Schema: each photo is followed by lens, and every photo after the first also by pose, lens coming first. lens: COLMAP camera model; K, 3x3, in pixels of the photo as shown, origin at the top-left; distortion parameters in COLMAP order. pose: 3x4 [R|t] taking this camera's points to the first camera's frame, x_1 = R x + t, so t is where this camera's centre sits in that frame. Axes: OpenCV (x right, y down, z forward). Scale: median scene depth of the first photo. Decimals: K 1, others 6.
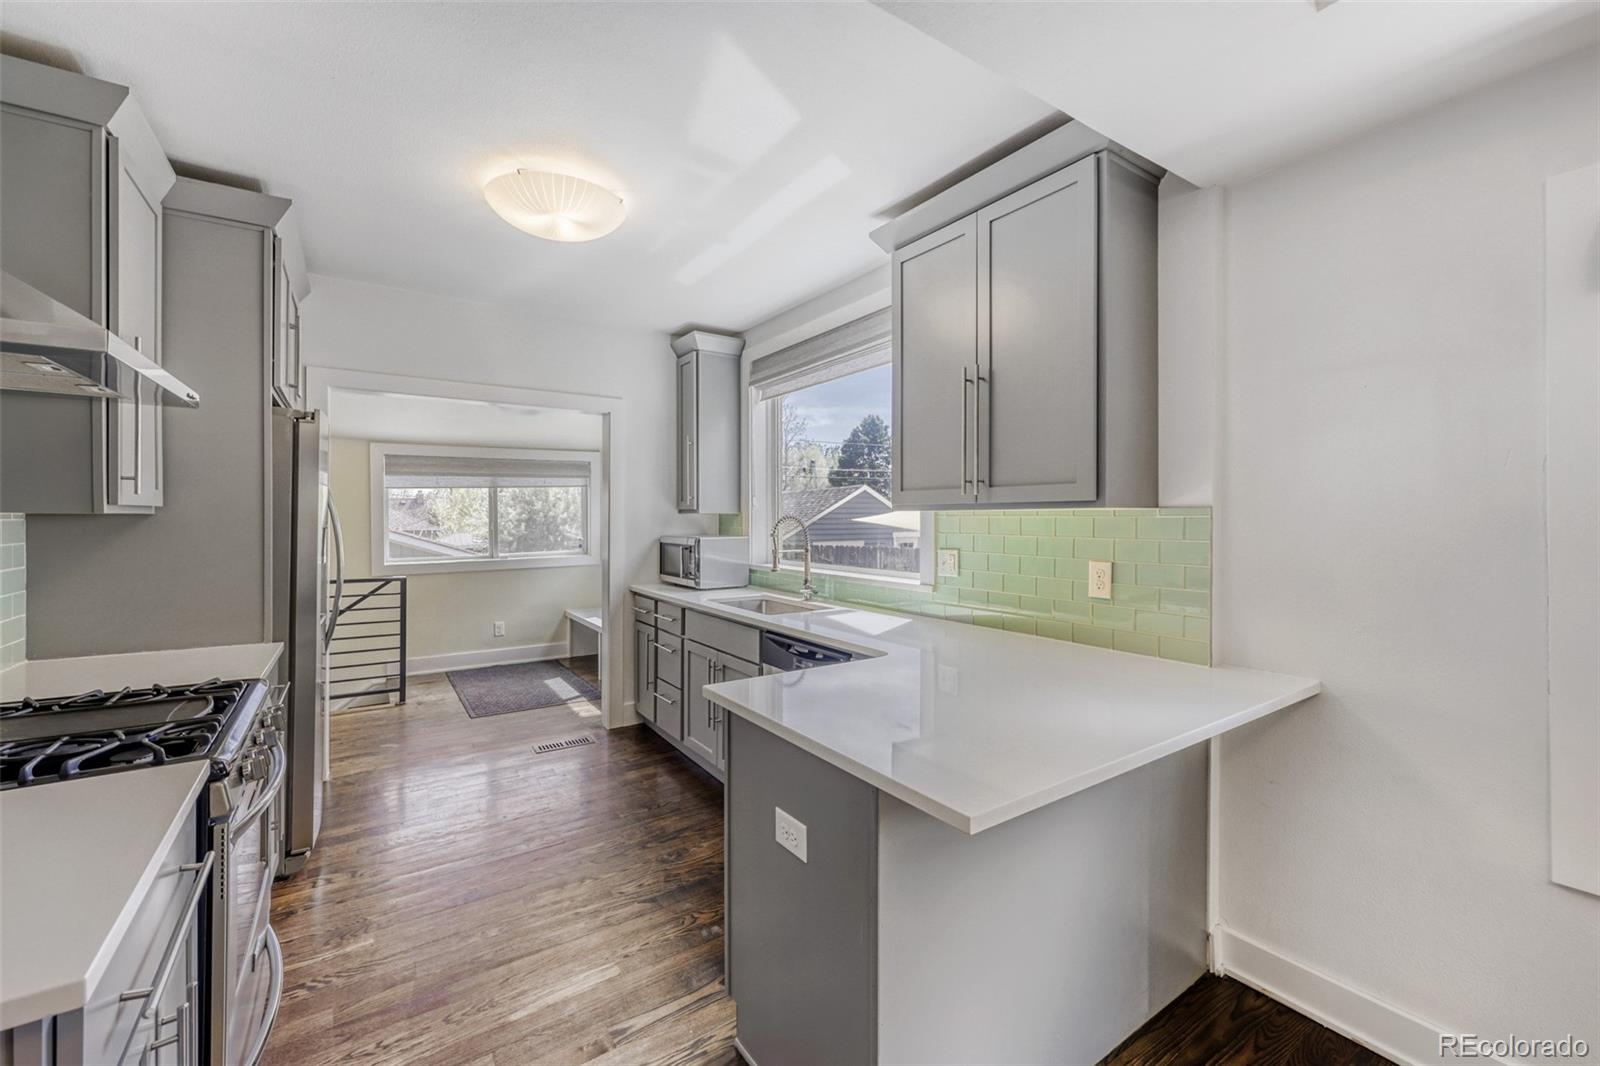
lens RADIAL K [[646.7, 0, 795.9], [0, 646.7, 519.0], [0, 0, 1]] dist [0.000181, -0.000292]
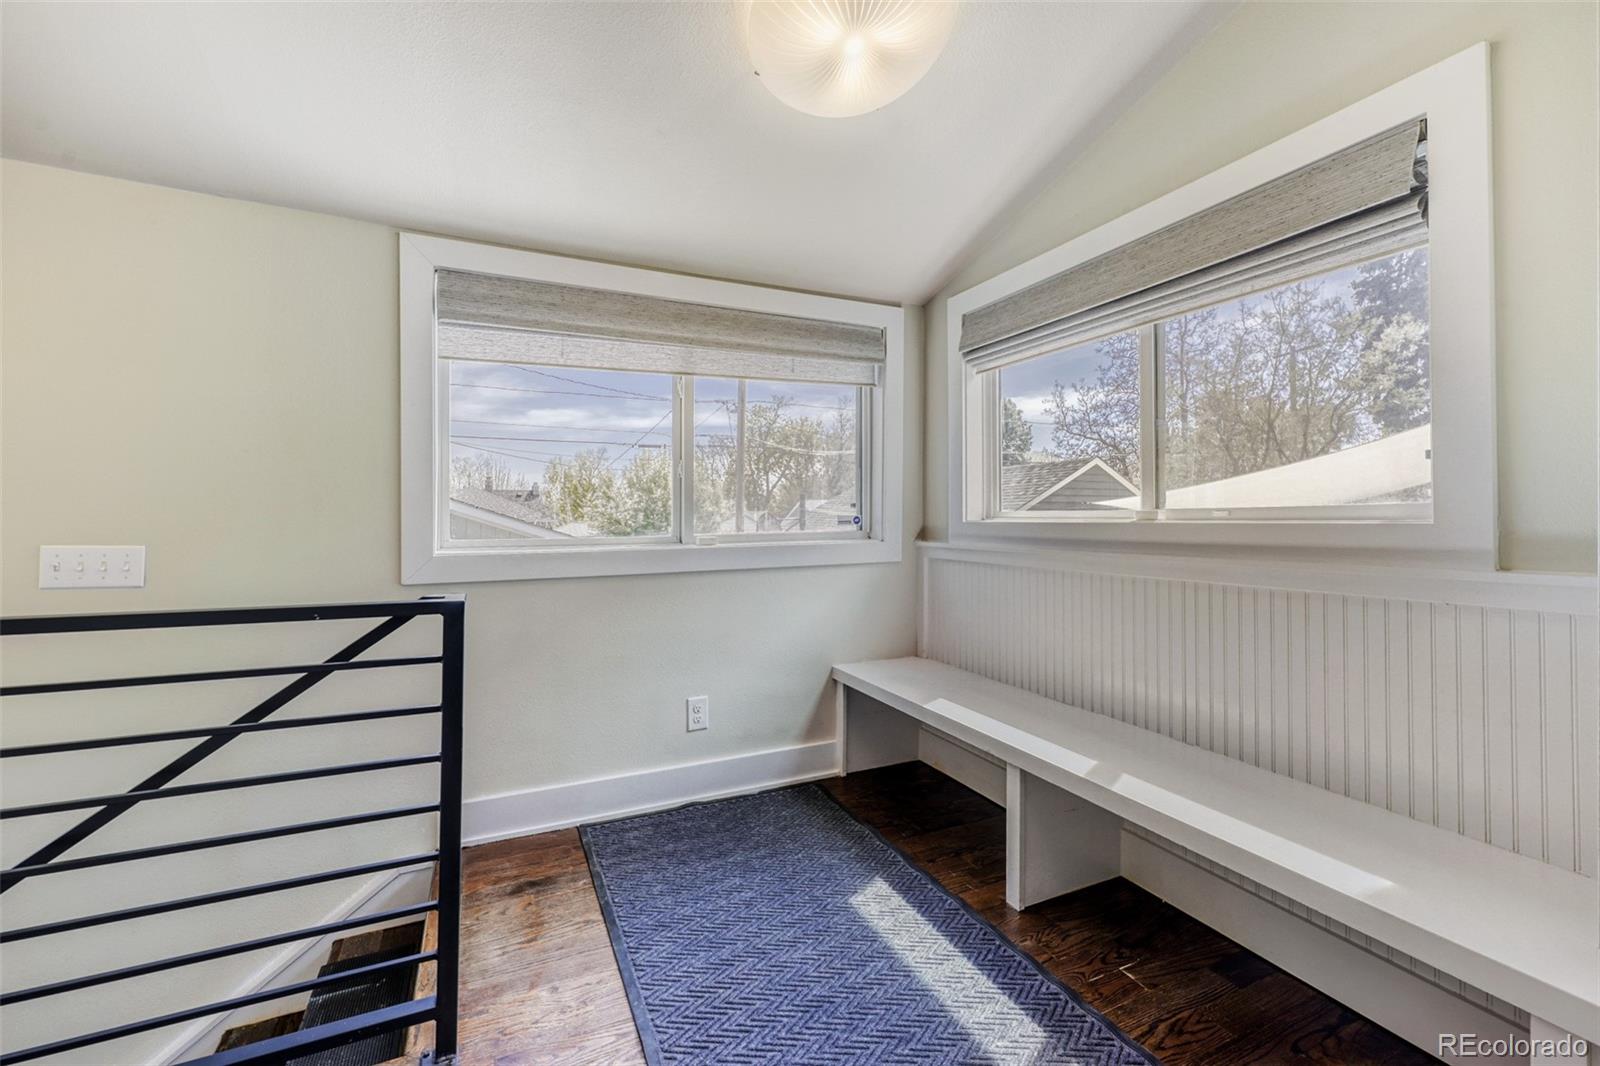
lens RADIAL K [[646.7, 0, 792.2], [0, 646.7, 507.3], [0, 0, 1]] dist [0.000181, -0.000292]
pose [[0.988943, 0.002576, -0.148275, -0.470614], [-0.004689, 0.999892, -0.013901, 0.059525], [0.148223, 0.014443, 0.988848, 0.831435]]
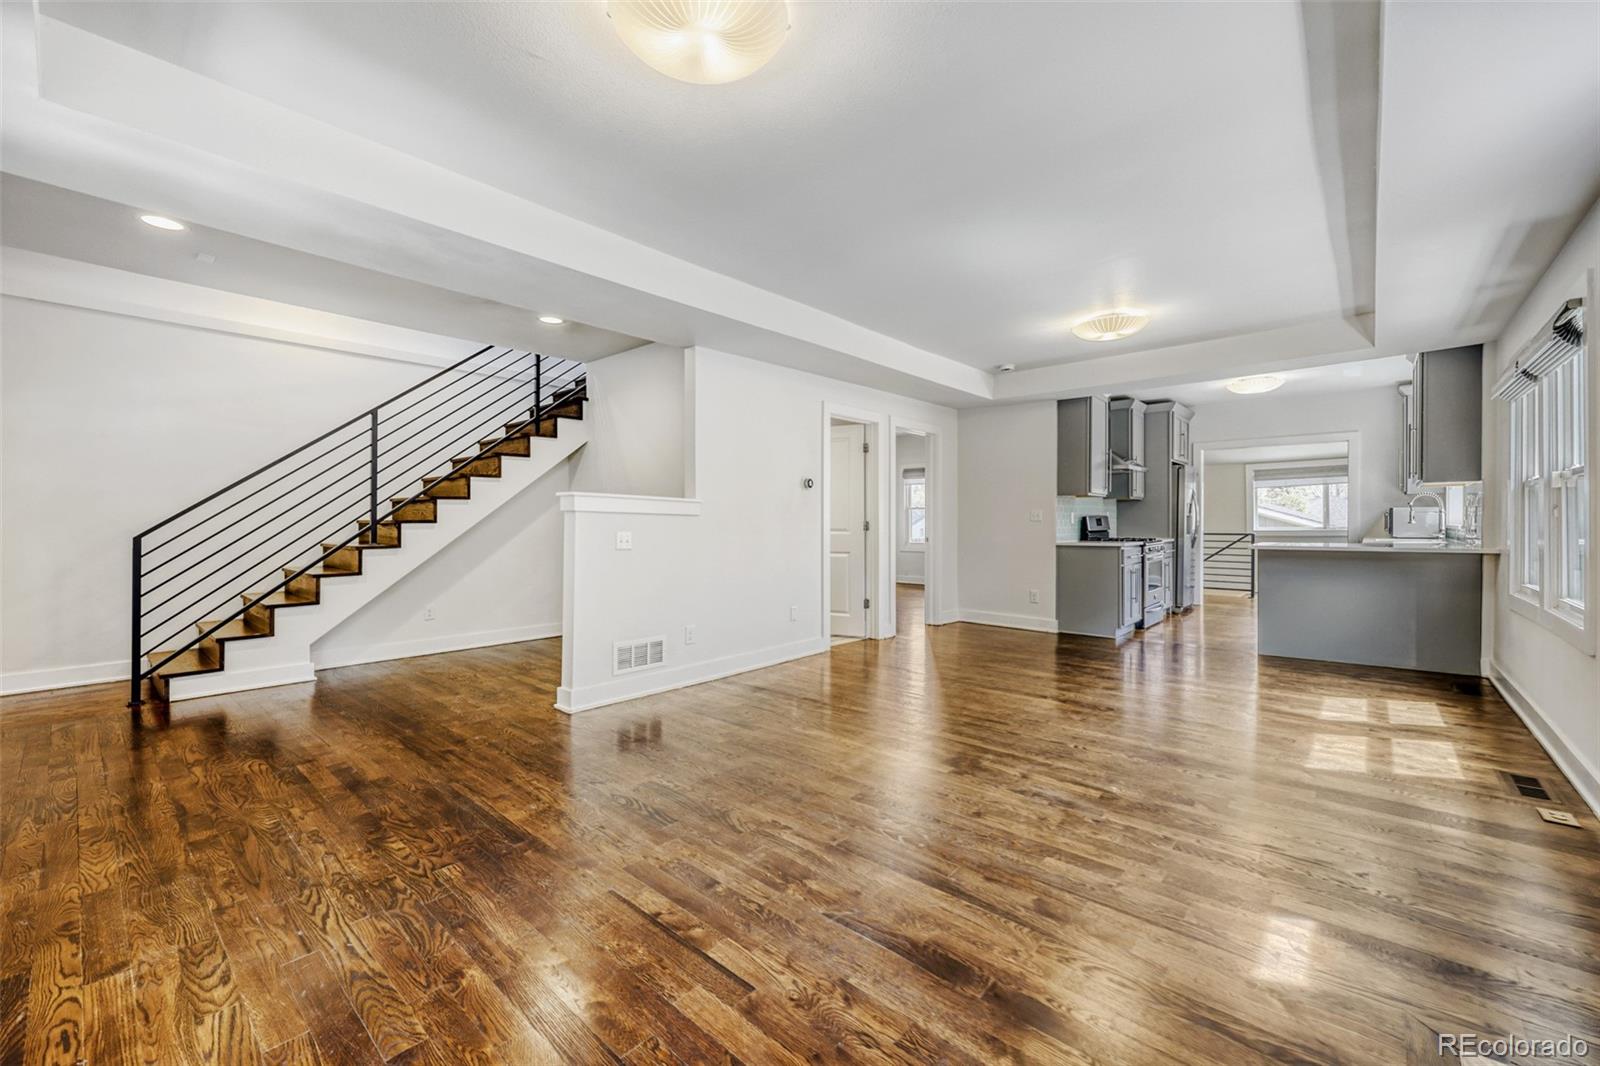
lens RADIAL K [[646.7, 0, 784.6], [0, 646.7, 529.5], [0, 0, 1]] dist [0.000181, -0.000292]
pose [[0.237955, 0.009339, -0.971231, 1.064600], [0.000615, 0.999952, 0.009765, 0.063502], [0.971276, -0.002921, 0.237938, -0.935950]]
